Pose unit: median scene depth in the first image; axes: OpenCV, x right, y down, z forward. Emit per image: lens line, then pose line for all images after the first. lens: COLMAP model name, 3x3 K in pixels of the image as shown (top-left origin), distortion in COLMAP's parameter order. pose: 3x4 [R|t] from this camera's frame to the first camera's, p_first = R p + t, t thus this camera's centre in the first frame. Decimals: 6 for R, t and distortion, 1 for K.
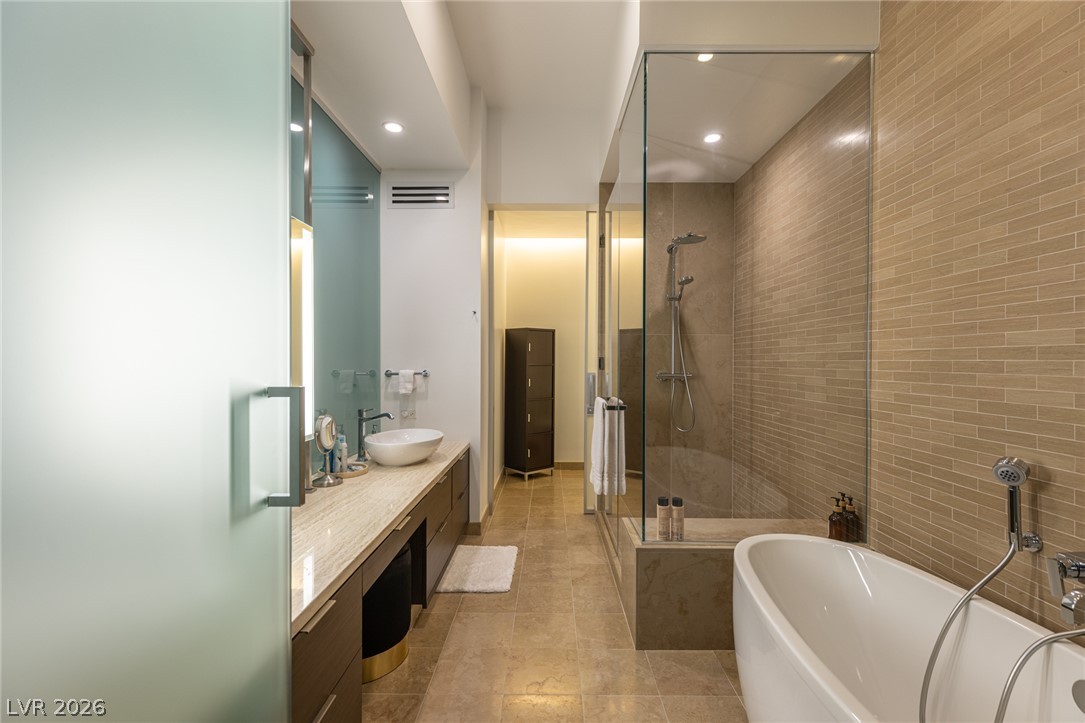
lens RADIAL K [[487.0, 0, 544.3], [0, 487.0, 362.6], [0, 0, 1]] dist [0.009730, -0.001929]
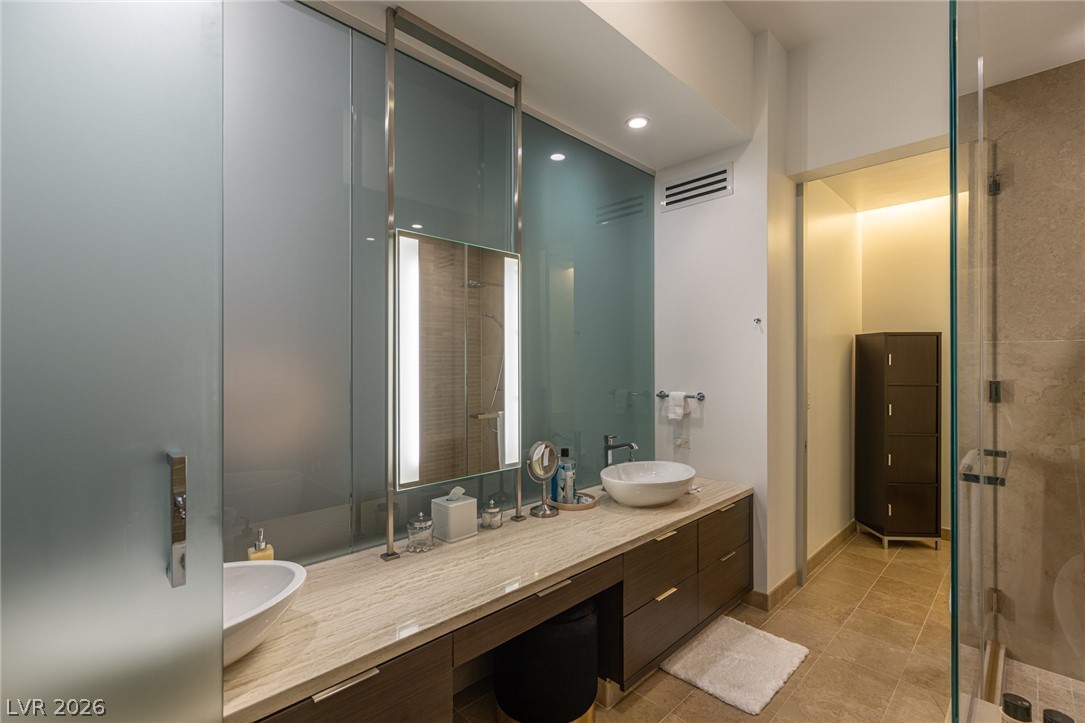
lens RADIAL K [[487.0, 0, 539.5], [0, 487.0, 362.9], [0, 0, 1]] dist [0.009730, -0.001929]
pose [[0.711959, -0.005653, -0.702198, 0.181830], [-0.001067, 0.999958, -0.009131, -0.033607], [0.702220, 0.007250, 0.711923, 0.234508]]
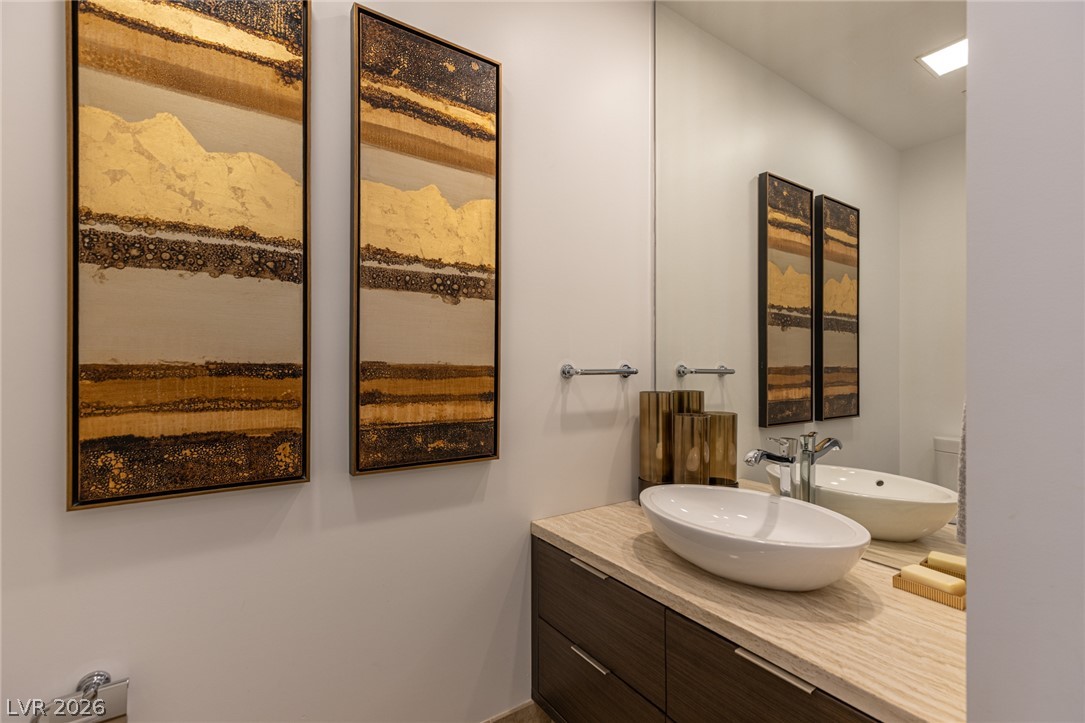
lens RADIAL K [[487.0, 0, 543.6], [0, 487.0, 363.4], [0, 0, 1]] dist [0.009730, -0.001929]
pose [[-0.812958, -0.002002, -0.582318, 0.131682], [-0.006776, 0.999959, 0.006022, 0.008275], [0.582282, 0.008841, -0.812939, 1.580444]]
